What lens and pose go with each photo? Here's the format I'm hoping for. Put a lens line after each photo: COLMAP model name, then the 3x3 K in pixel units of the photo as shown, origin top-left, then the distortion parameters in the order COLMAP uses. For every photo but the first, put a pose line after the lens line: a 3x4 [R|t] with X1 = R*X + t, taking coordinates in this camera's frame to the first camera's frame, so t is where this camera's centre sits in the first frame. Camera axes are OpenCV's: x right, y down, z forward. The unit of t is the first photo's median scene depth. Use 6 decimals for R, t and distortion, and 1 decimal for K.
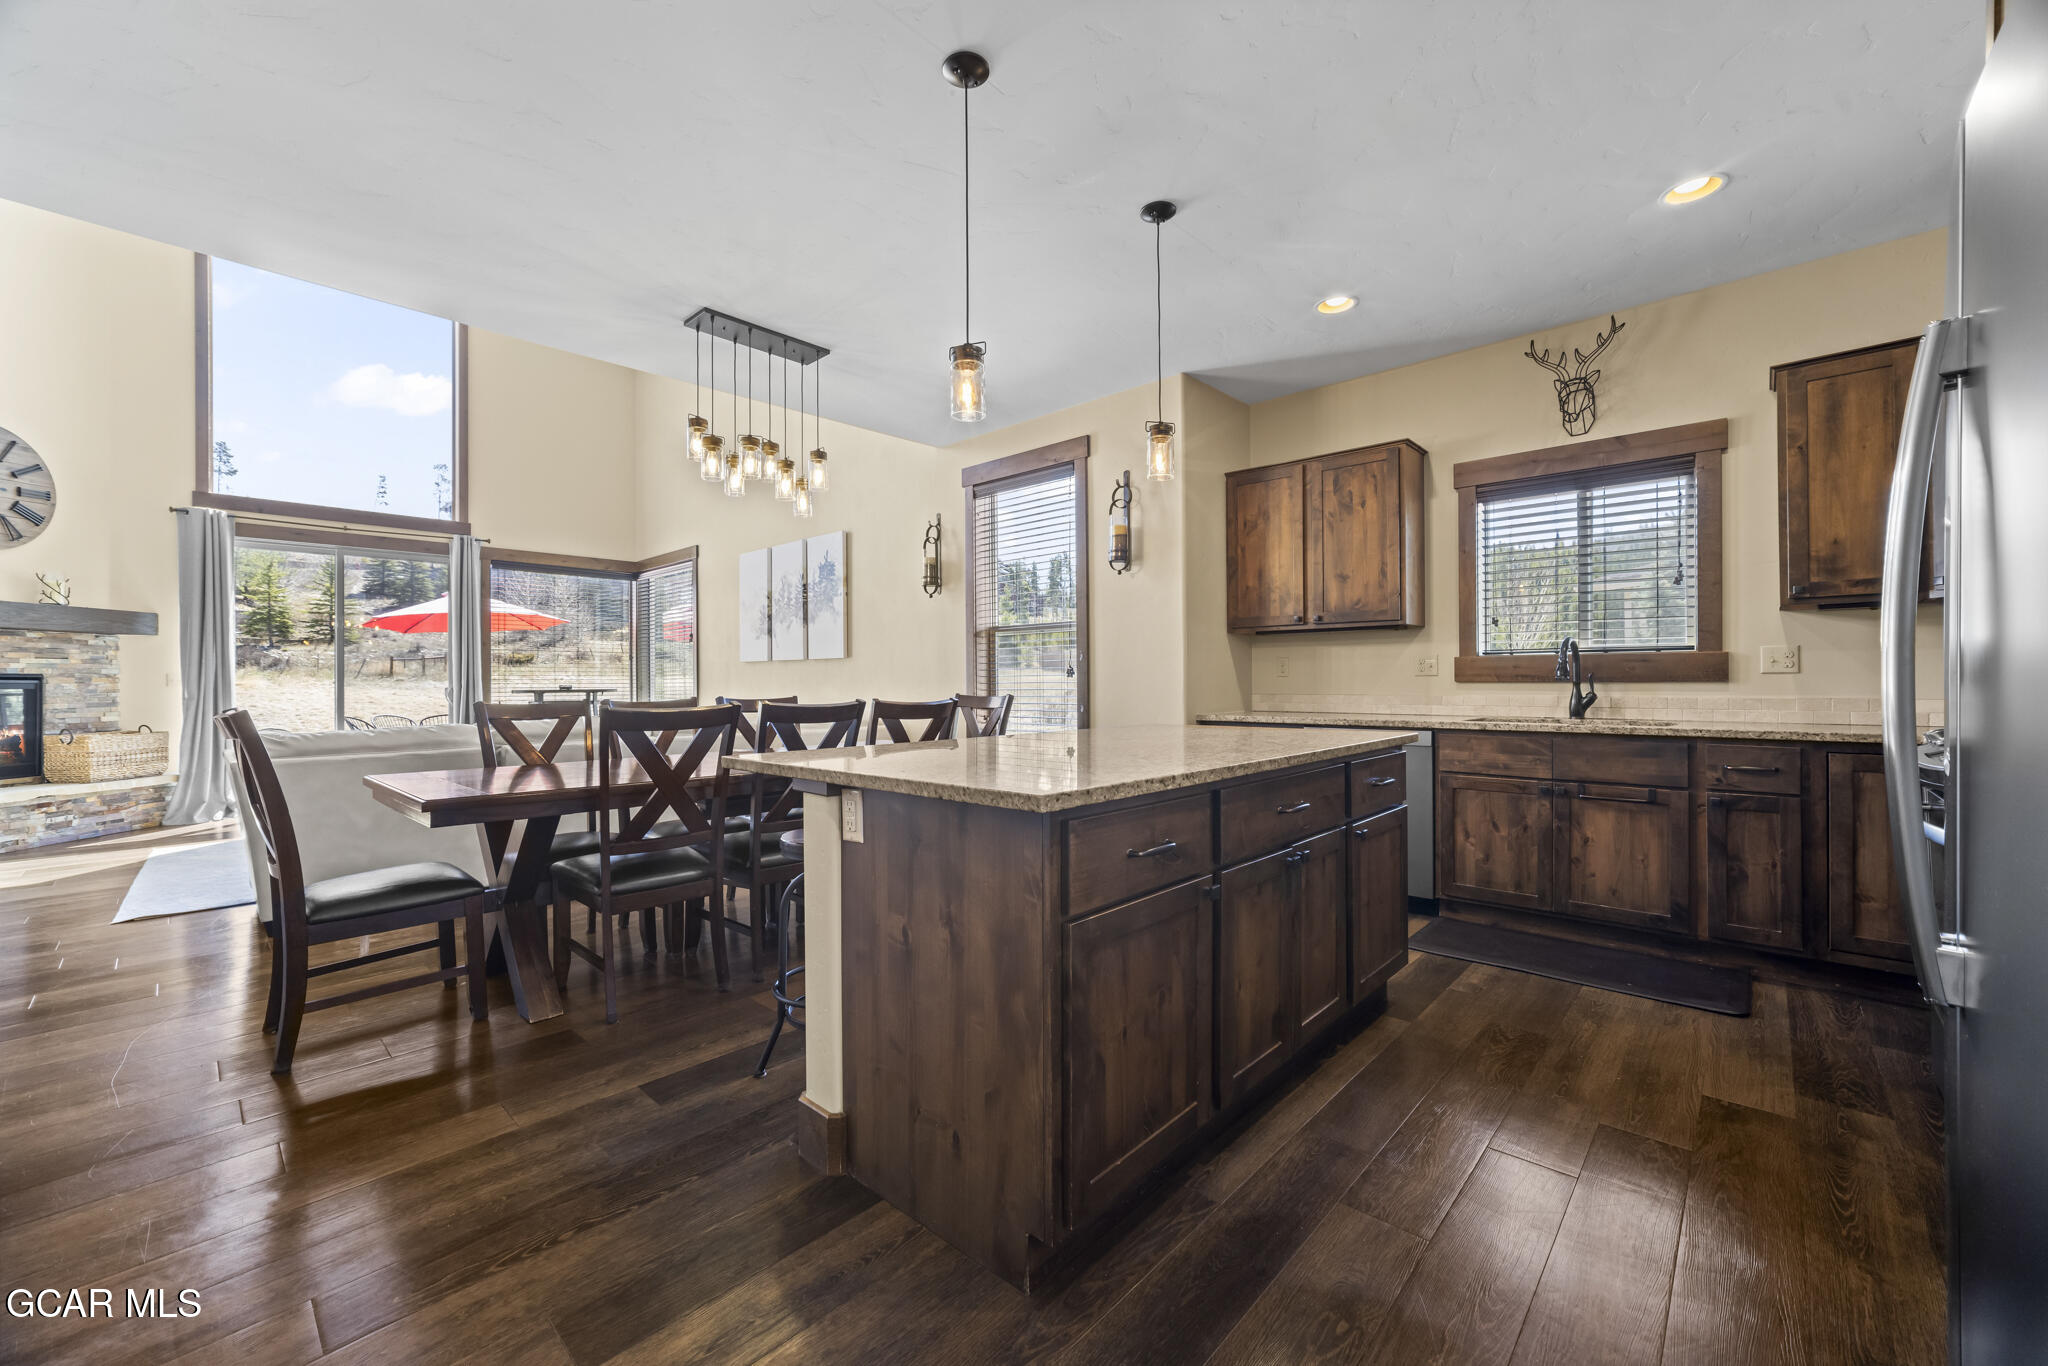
lens RADIAL K [[808.5, 0, 1015.3], [0, 808.5, 679.7], [0, 0, 1]] dist [-0.022576, 0.008640]
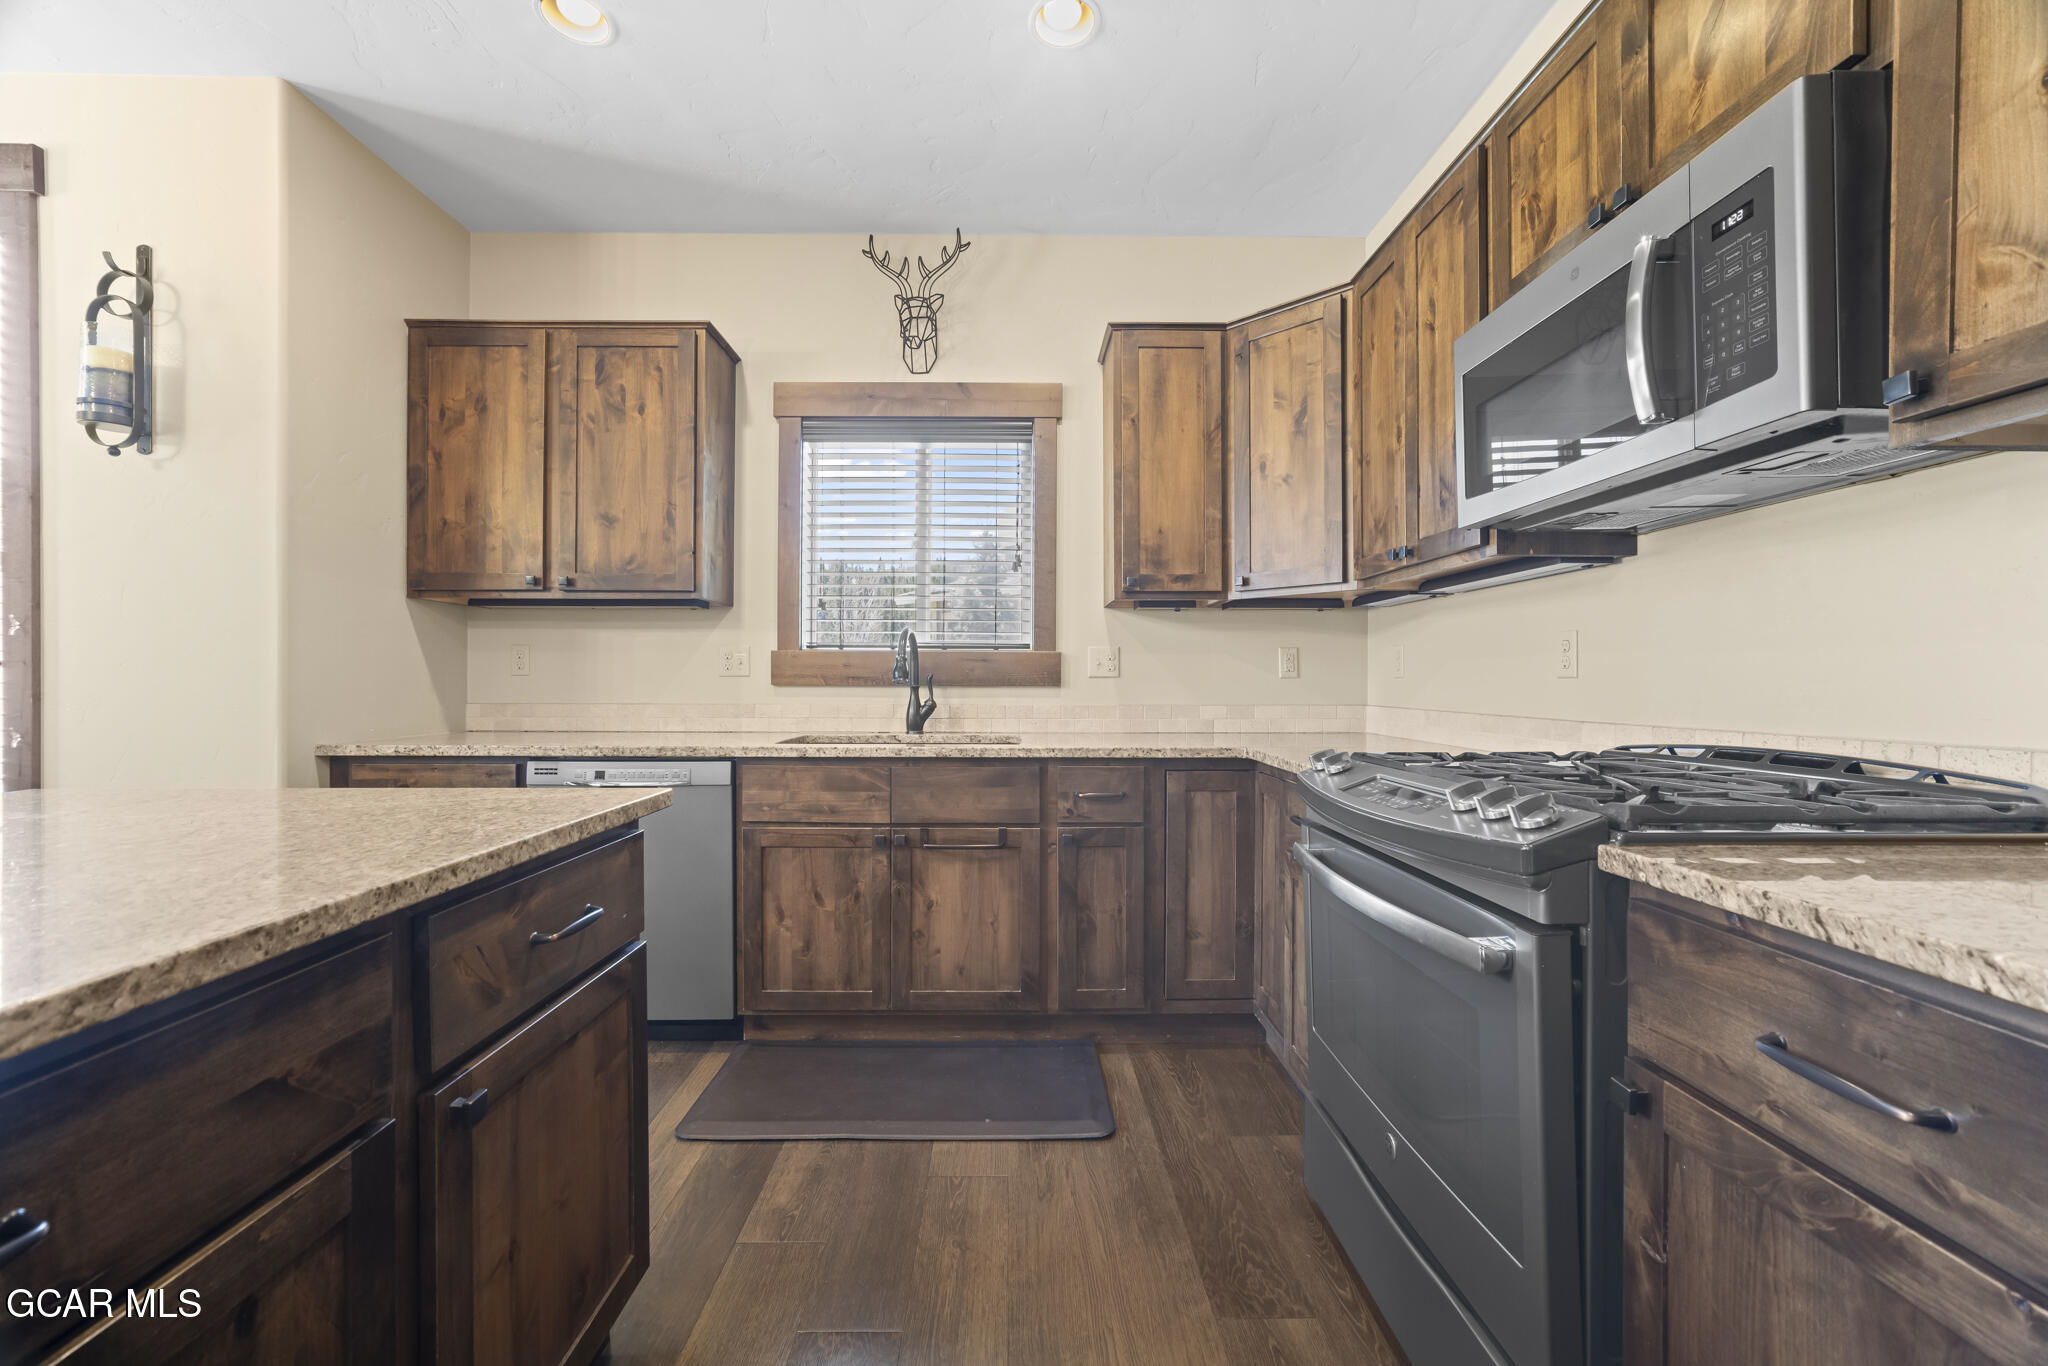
lens RADIAL K [[808.5, 0, 1024.4], [0, 808.5, 678.5], [0, 0, 1]] dist [-0.022576, 0.008640]
pose [[0.715060, 0.007510, 0.699023, 0.183091], [-0.006718, 0.999970, -0.003871, -0.001781], [-0.699031, -0.001928, 0.715089, 0.292334]]
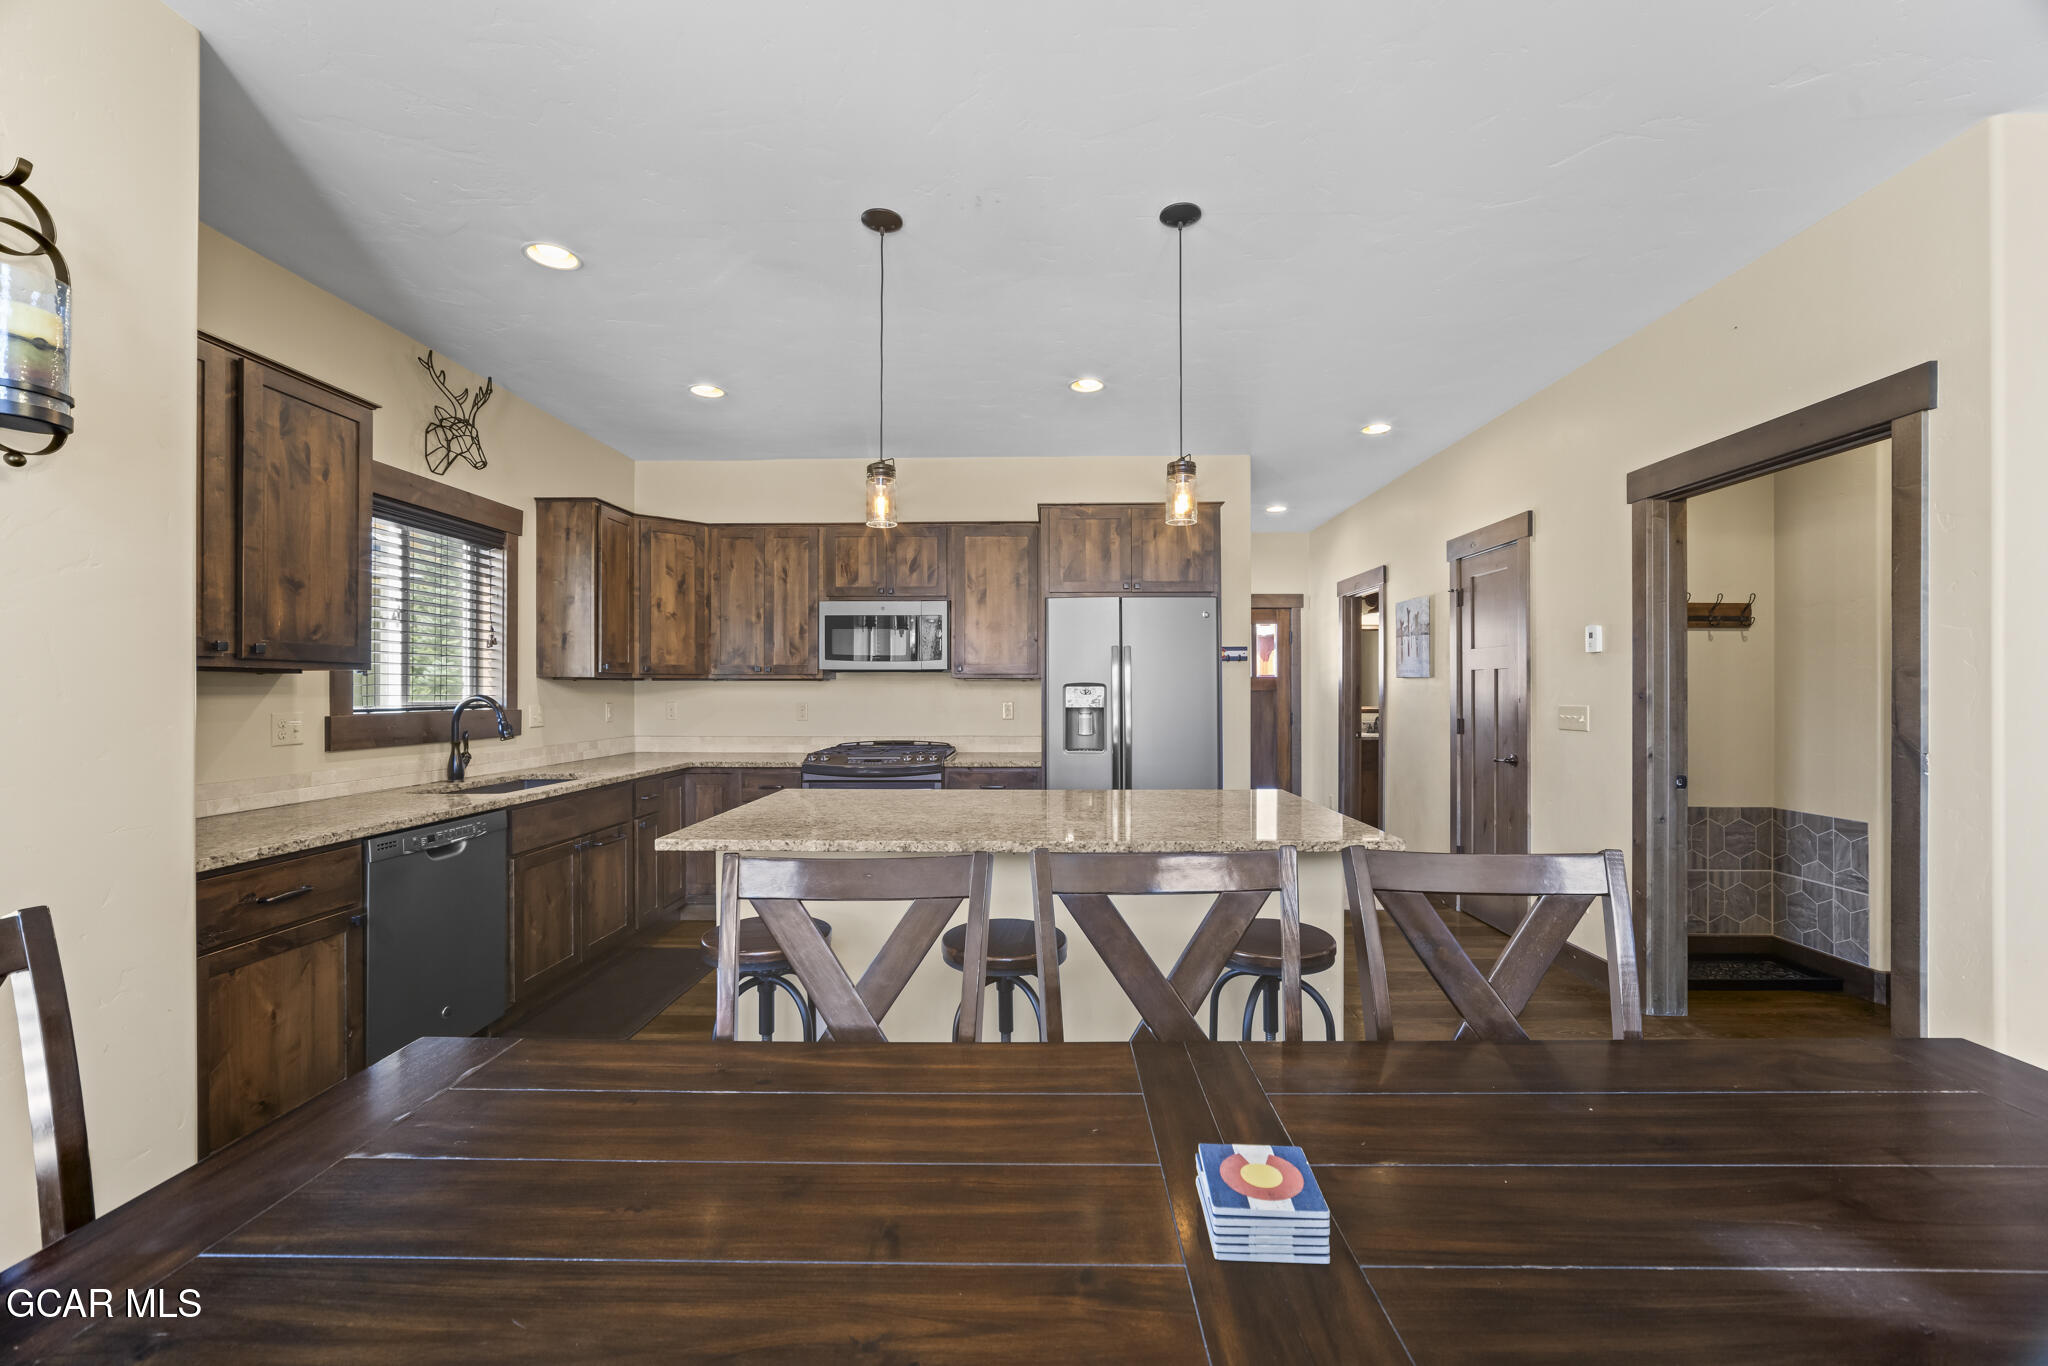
lens RADIAL K [[808.5, 0, 1025.9], [0, 808.5, 686.8], [0, 0, 1]] dist [-0.022576, 0.008640]
pose [[-0.674571, 0.011443, 0.738121, -0.351276], [0.007526, 0.999934, -0.008623, -0.039366], [-0.738172, -0.000262, -0.674613, 0.914209]]
